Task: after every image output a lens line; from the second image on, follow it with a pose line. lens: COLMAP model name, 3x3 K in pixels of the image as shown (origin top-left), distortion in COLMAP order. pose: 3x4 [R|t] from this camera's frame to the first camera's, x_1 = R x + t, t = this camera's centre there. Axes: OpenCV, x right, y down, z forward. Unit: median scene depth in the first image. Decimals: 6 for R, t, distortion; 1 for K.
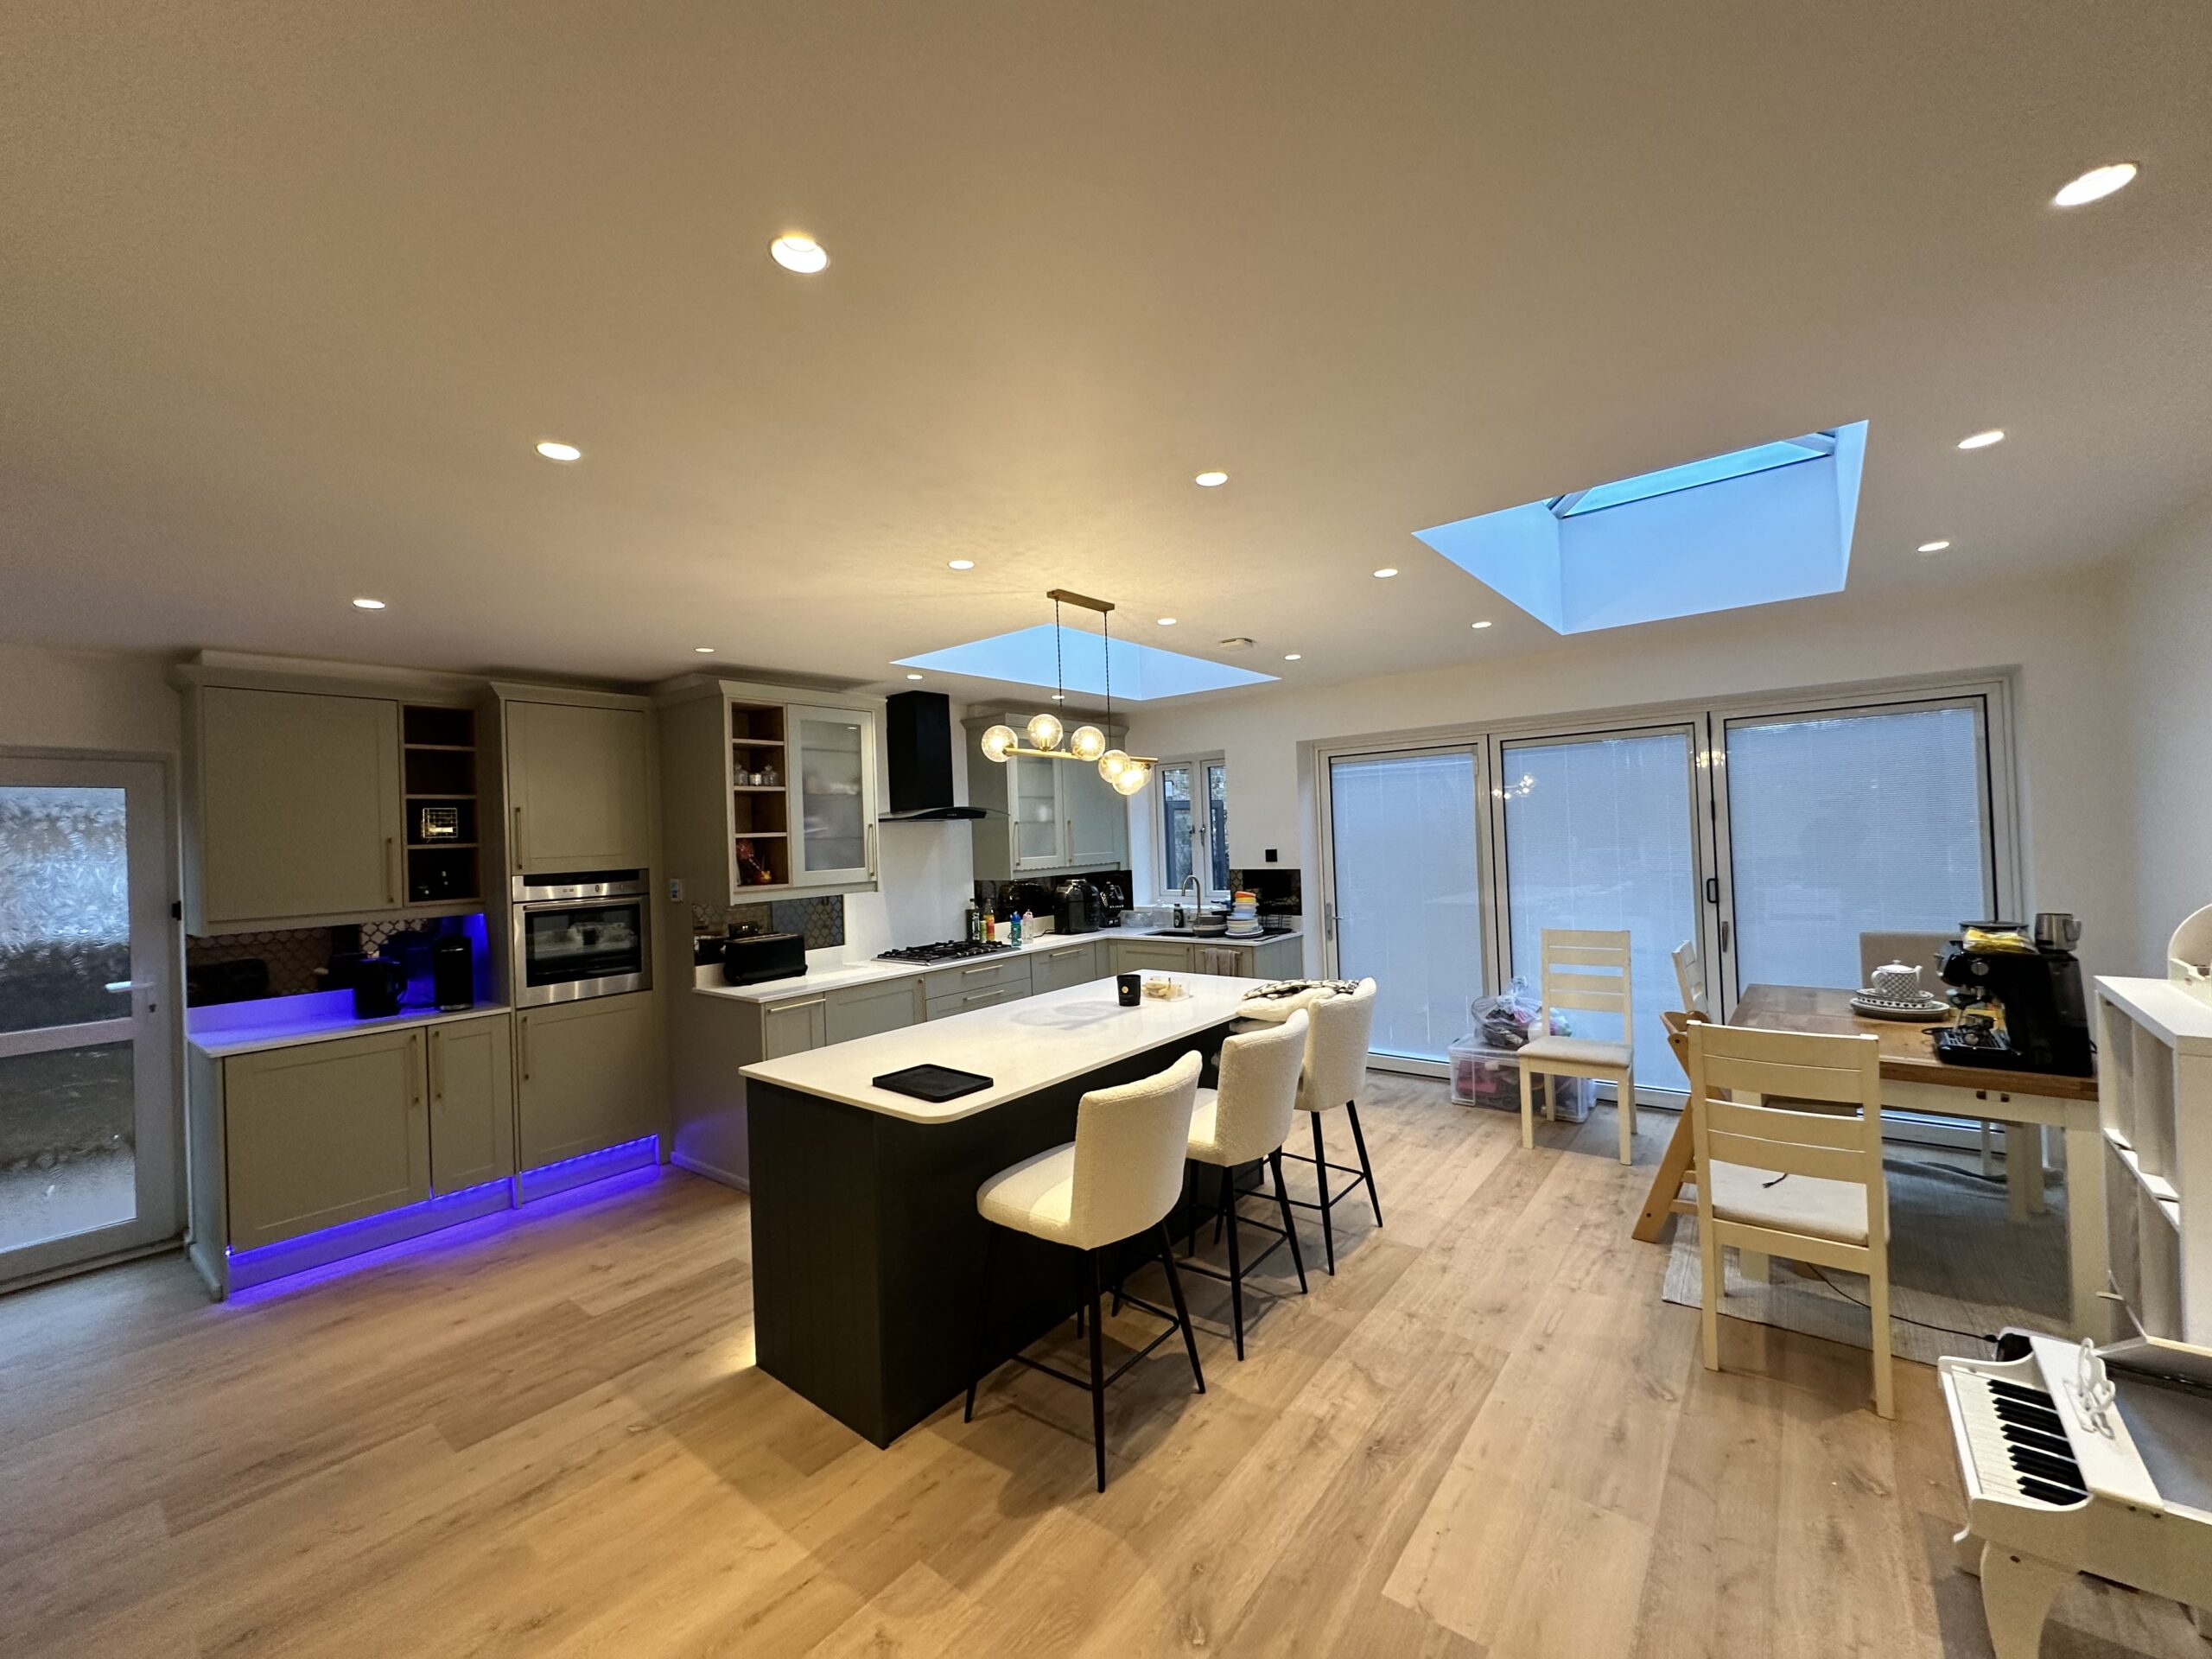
lens RADIAL K [[881.1, 0, 1104.0], [0, 881.1, 828.6], [0, 0, 1]] dist [-0.003432, 0.000412]
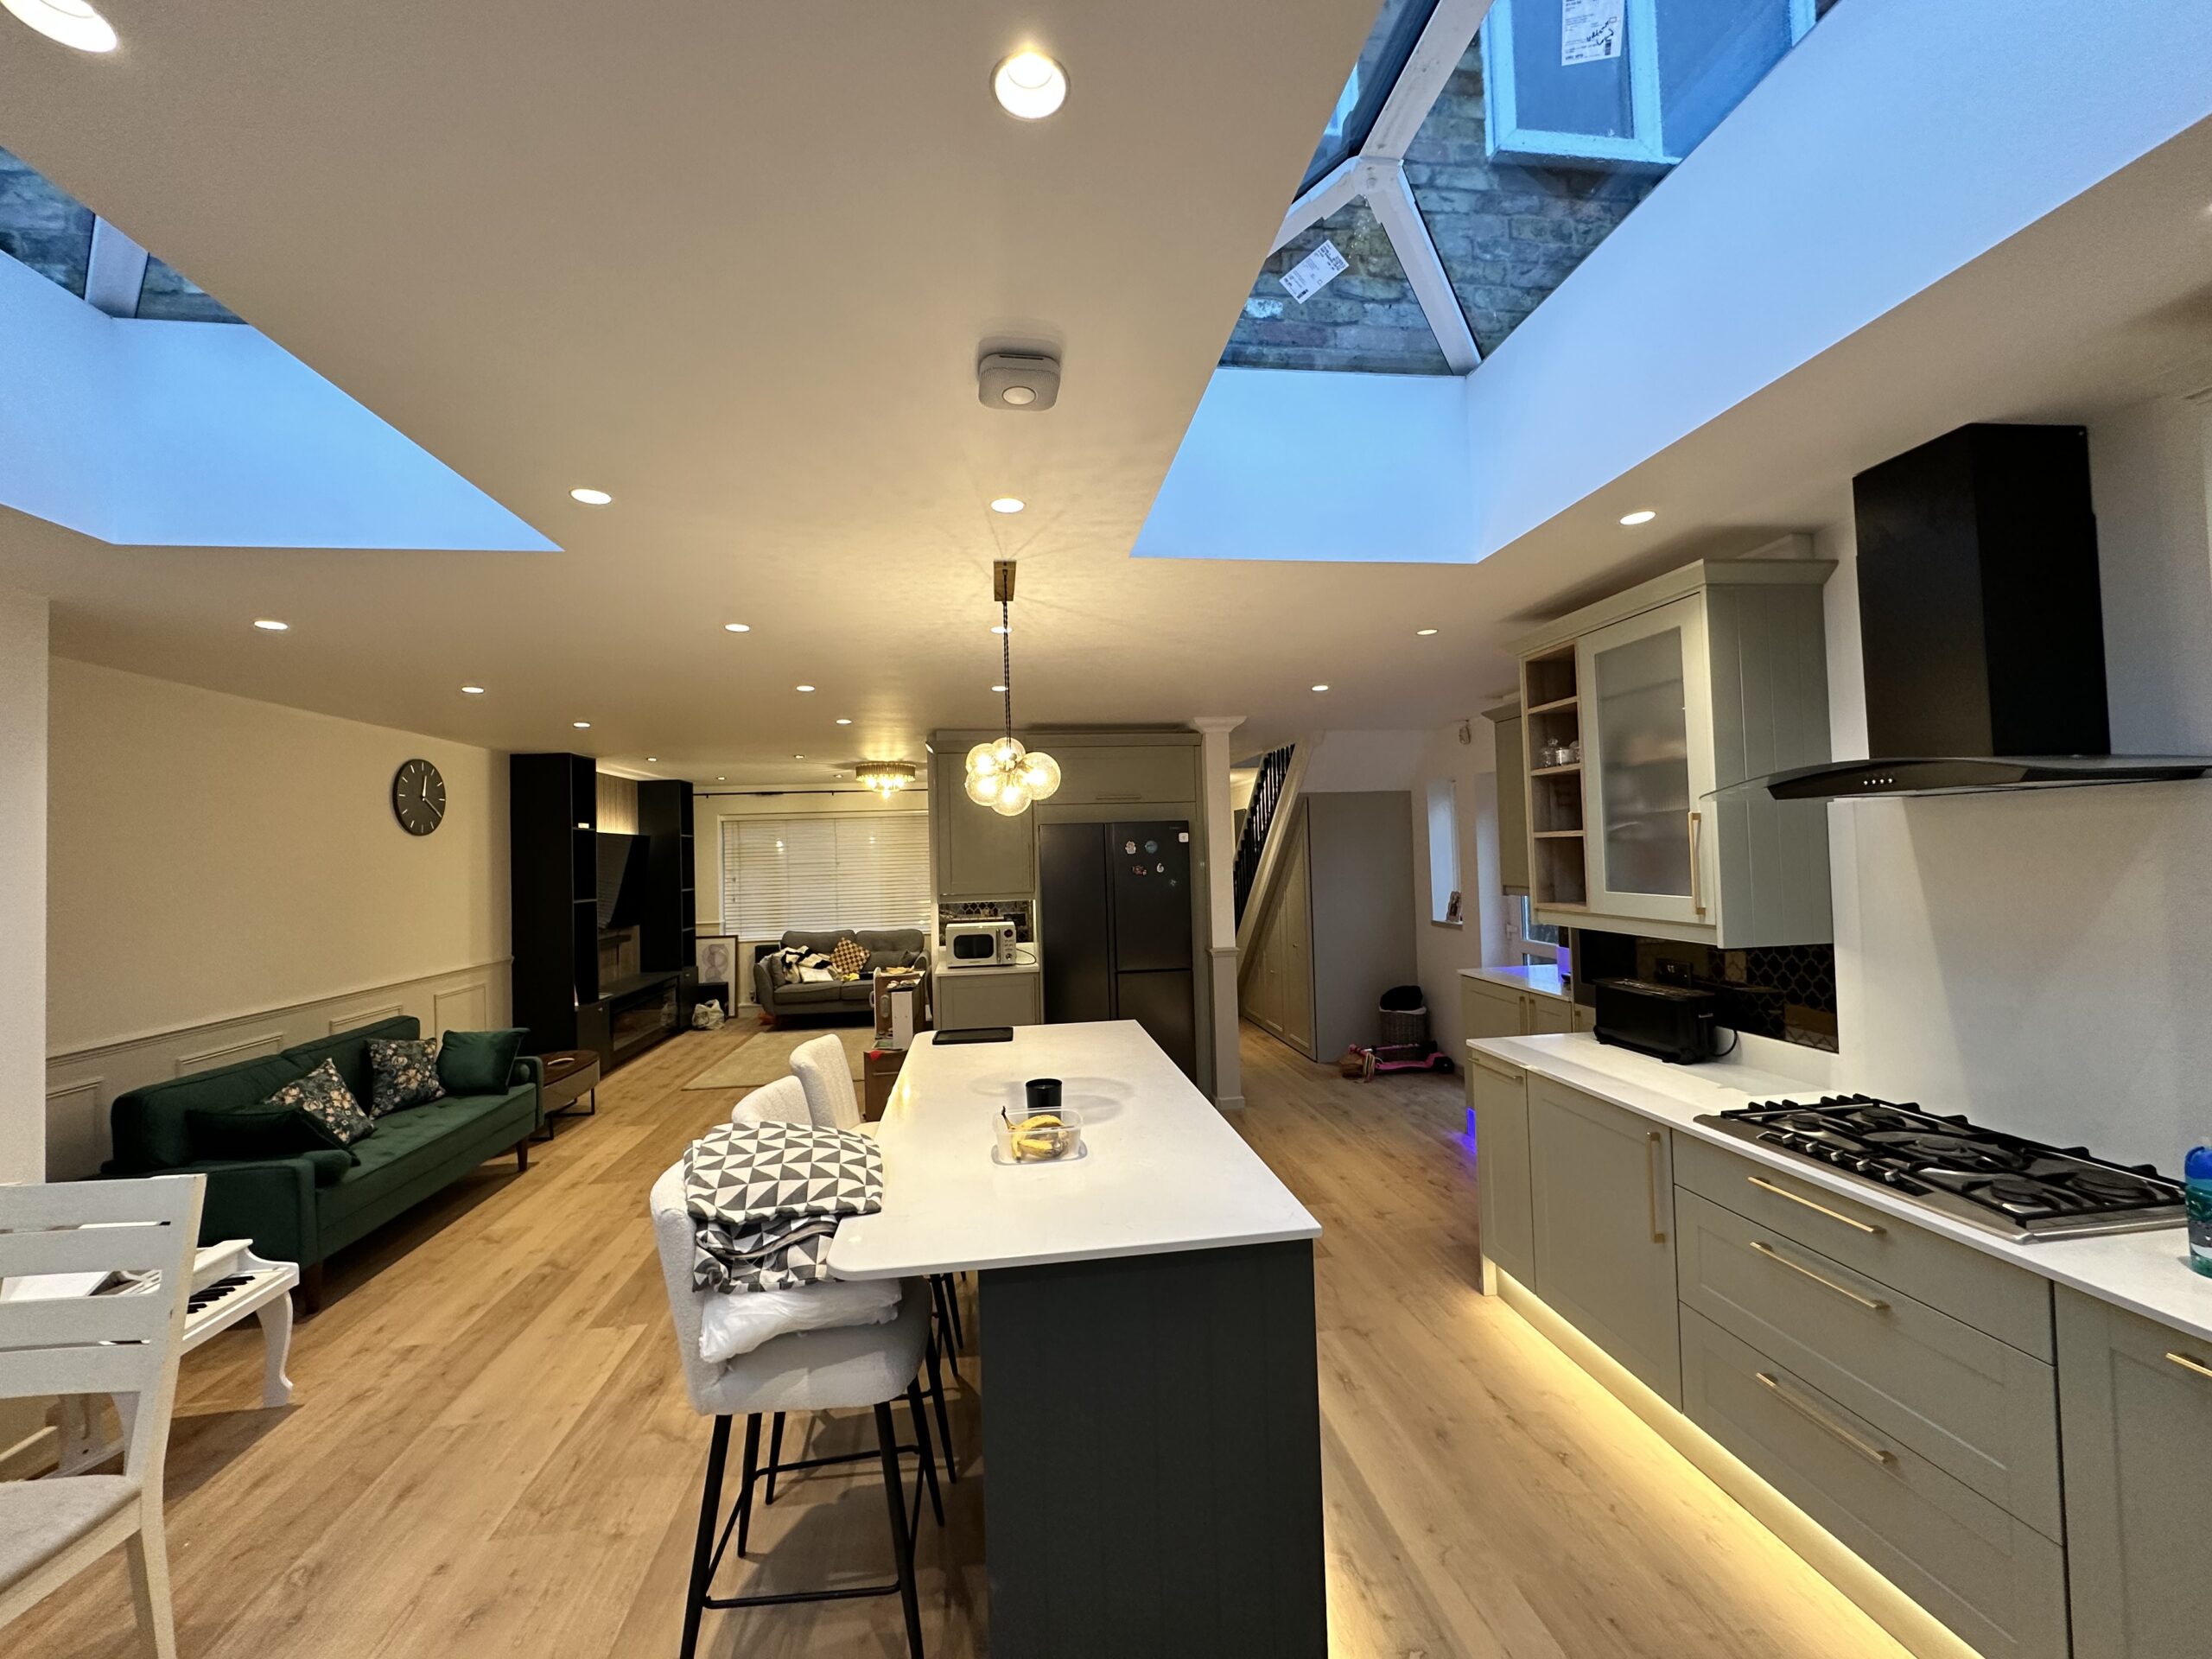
lens RADIAL K [[881.1, 0, 1104.3], [0, 881.1, 825.9], [0, 0, 1]] dist [-0.003432, 0.000412]
pose [[-0.691108, 0.036925, -0.721808, 0.513079], [0.060496, 0.998145, -0.006862, -0.021998], [0.720215, -0.048409, -0.692060, 1.635501]]
